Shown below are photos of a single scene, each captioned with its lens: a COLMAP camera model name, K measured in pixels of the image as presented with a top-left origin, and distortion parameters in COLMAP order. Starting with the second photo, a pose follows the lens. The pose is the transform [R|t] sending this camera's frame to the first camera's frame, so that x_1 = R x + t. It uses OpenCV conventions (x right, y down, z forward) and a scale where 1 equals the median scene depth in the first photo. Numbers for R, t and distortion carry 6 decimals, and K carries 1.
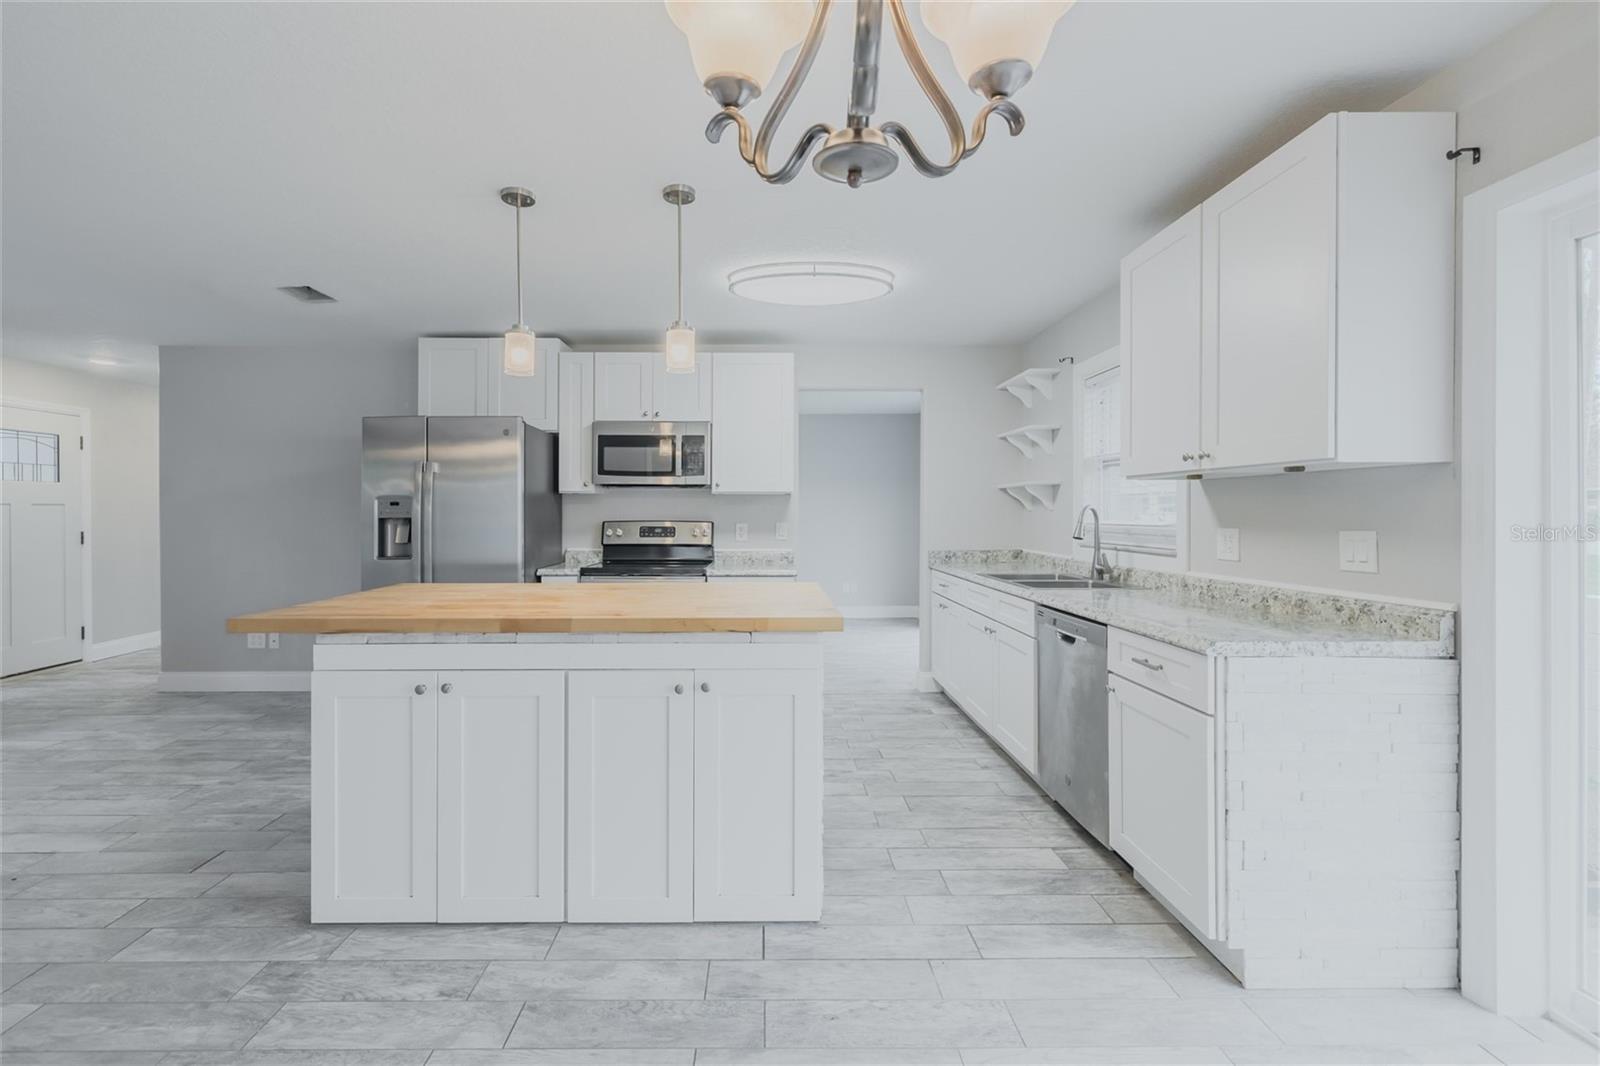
lens RADIAL K [[694.1, 0, 750.1], [0, 694.1, 514.6], [0, 0, 1]] dist [0.000662, 0.000091]
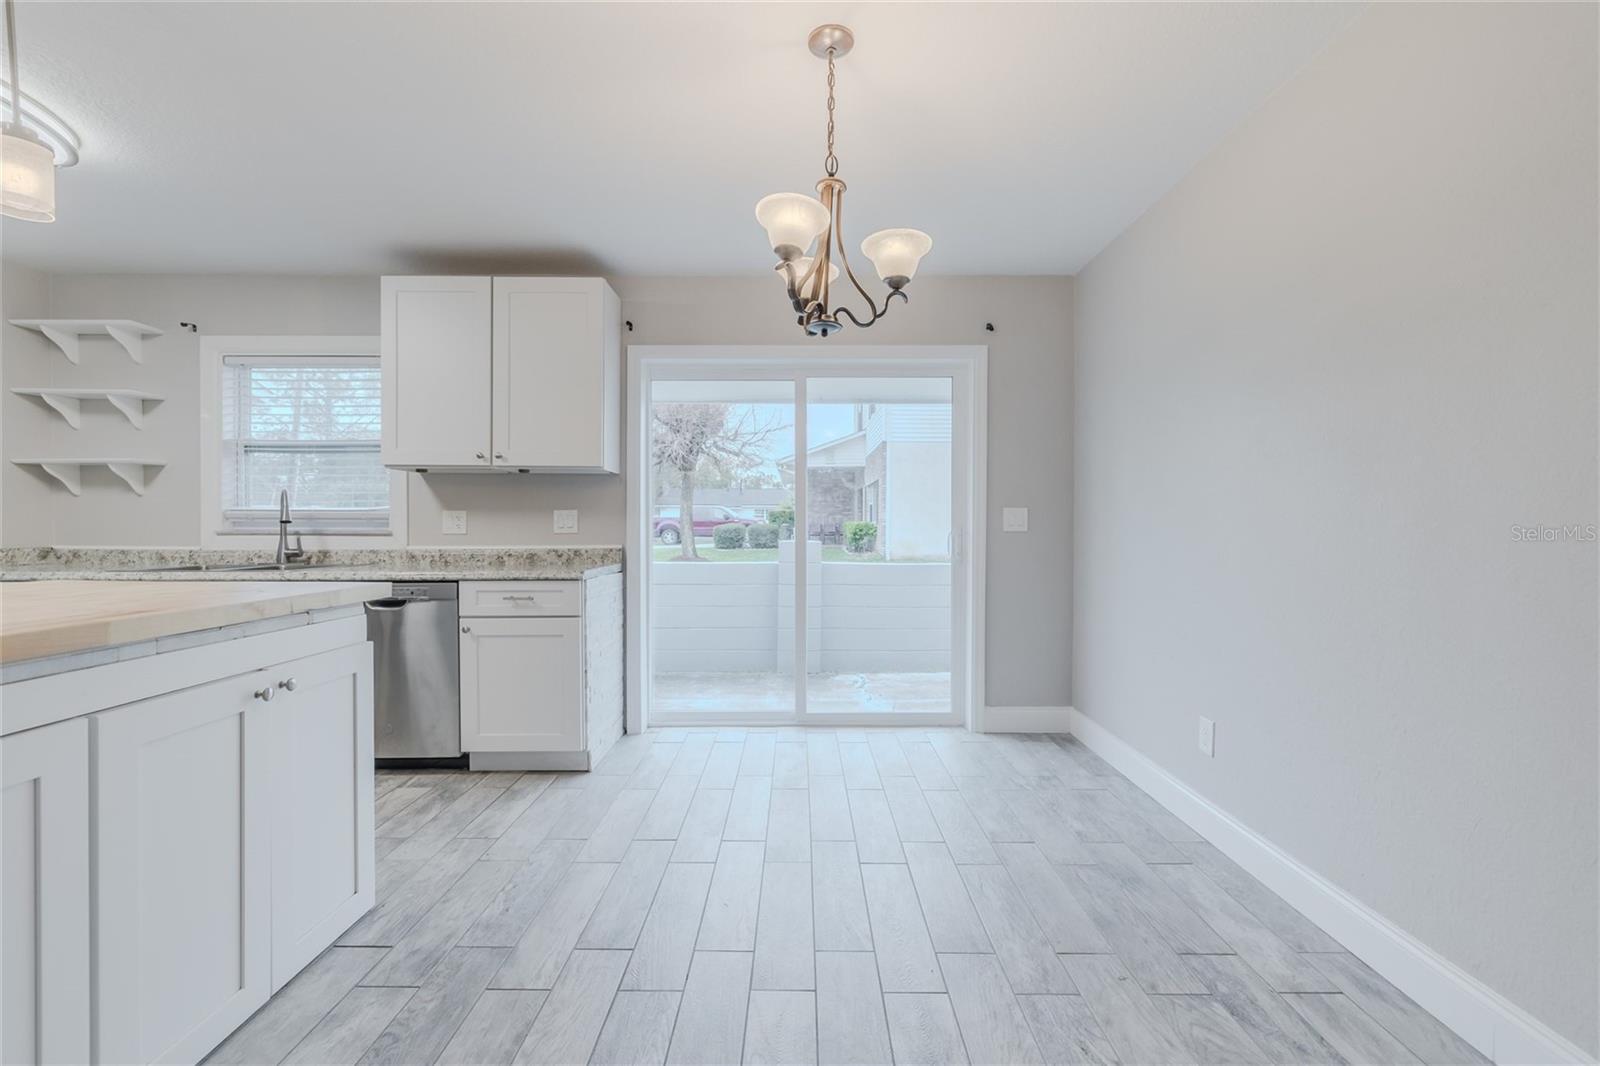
lens RADIAL K [[676.6, 0, 816.9], [0, 676.6, 526.1], [0, 0, 1]] dist [0.000634, 0.000019]
pose [[-0.019725, 0.002816, 0.999801, -0.549376], [0.000928, 0.999996, -0.002798, 0.045858], [-0.999805, 0.000872, -0.019728, 0.269367]]
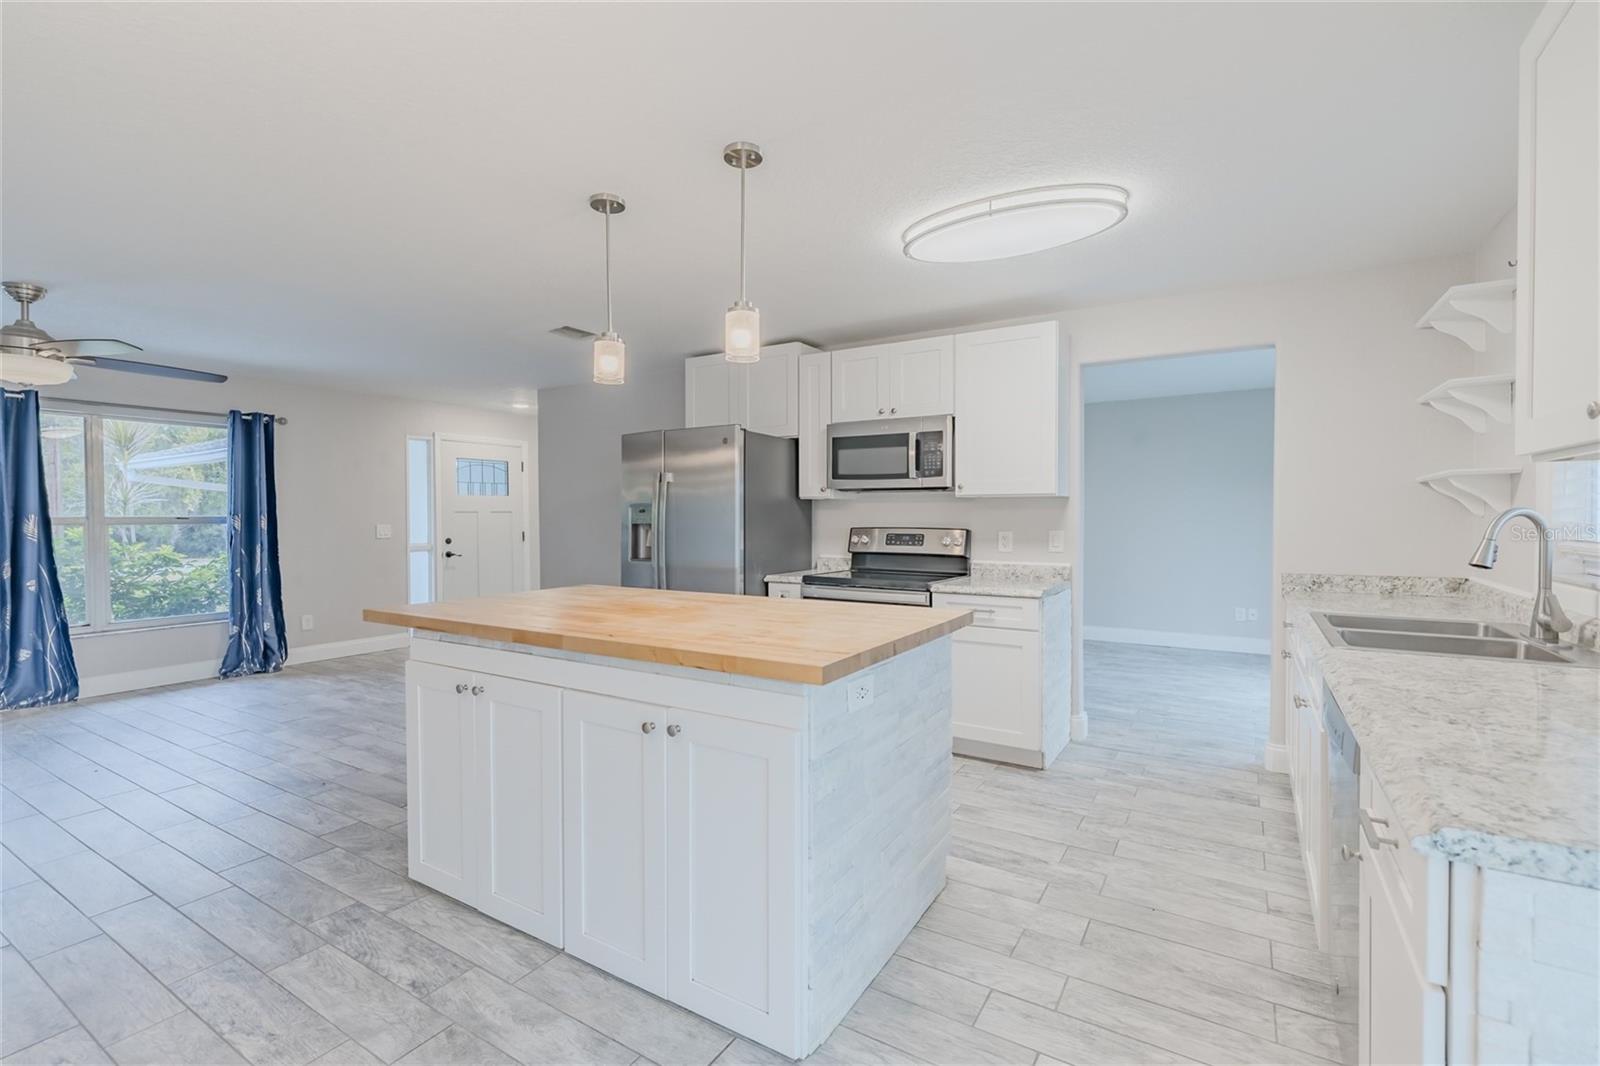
lens RADIAL K [[676.6, 0, 816.9], [0, 676.6, 526.1], [0, 0, 1]] dist [0.000634, 0.000019]
pose [[0.848796, 0.007546, -0.528667, 0.331183], [-0.000586, 0.999911, 0.013332, -0.006814], [0.528720, -0.011006, 0.848725, 0.254015]]
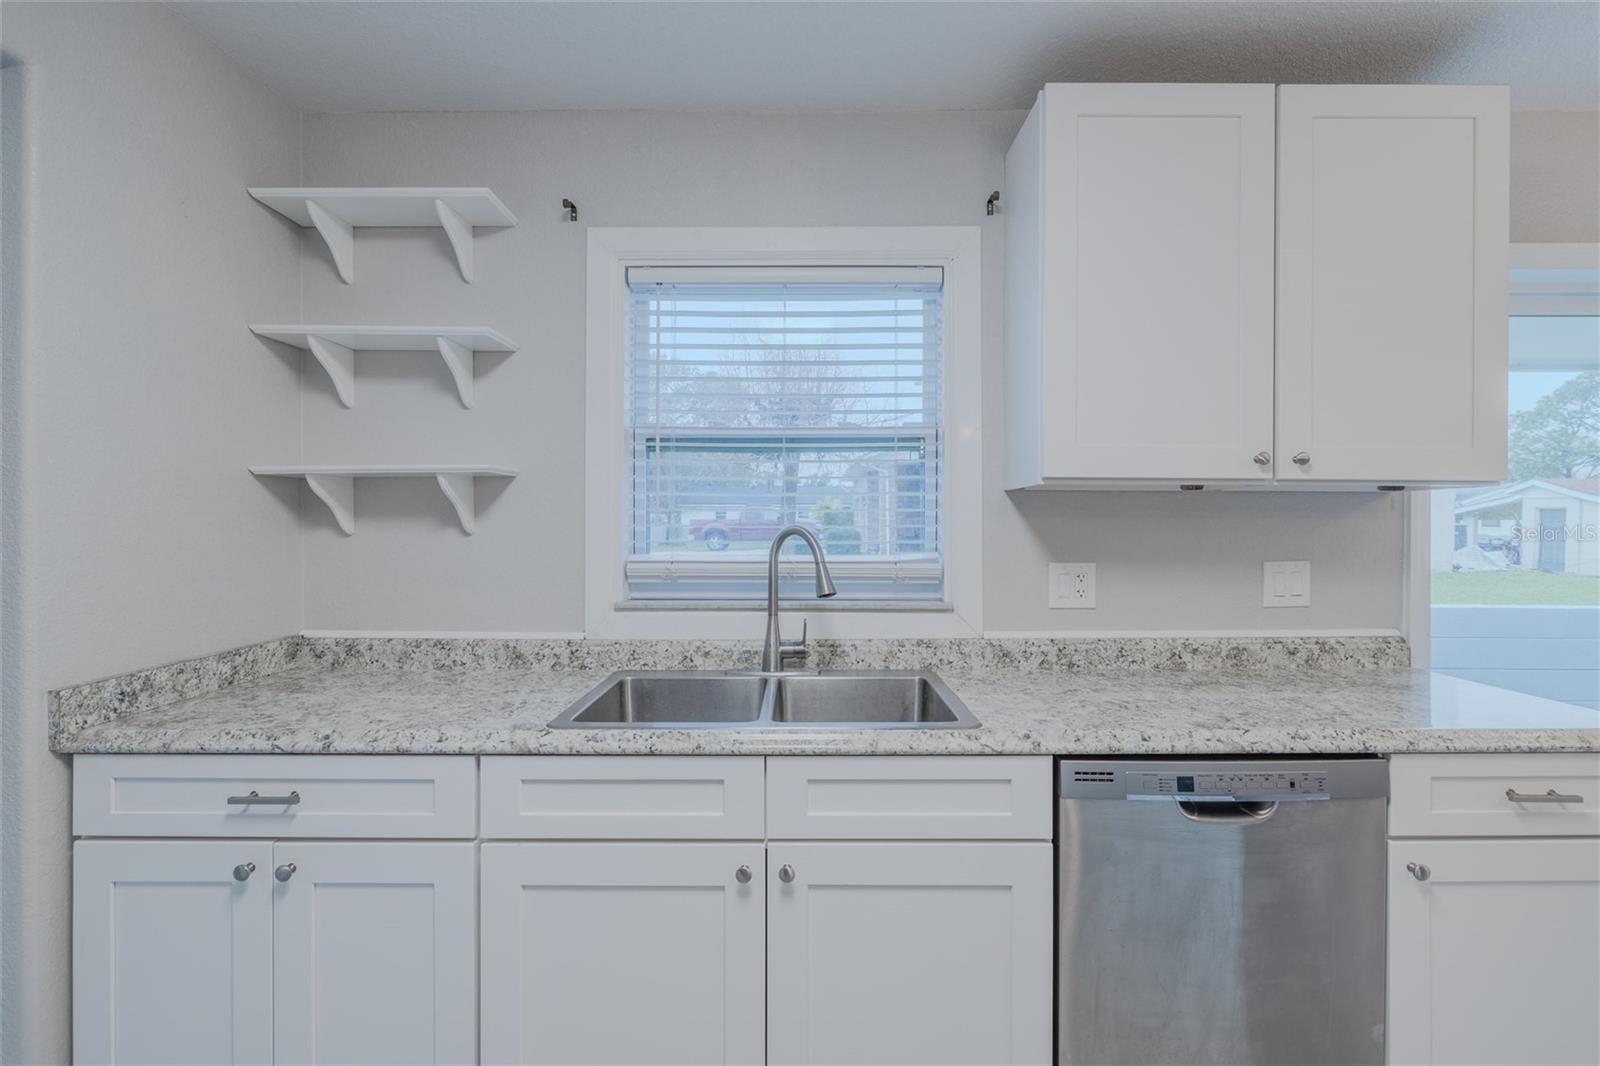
lens RADIAL K [[748.1, 0, 803.5], [0, 748.1, 514.8], [0, 0, 1]] dist [0.001219, 0.000195]
pose [[-0.010315, 0.011428, 0.999881, -0.056218], [0.002217, 0.999932, -0.011405, -0.017573], [-0.999944, 0.002099, -0.010340, 1.083203]]
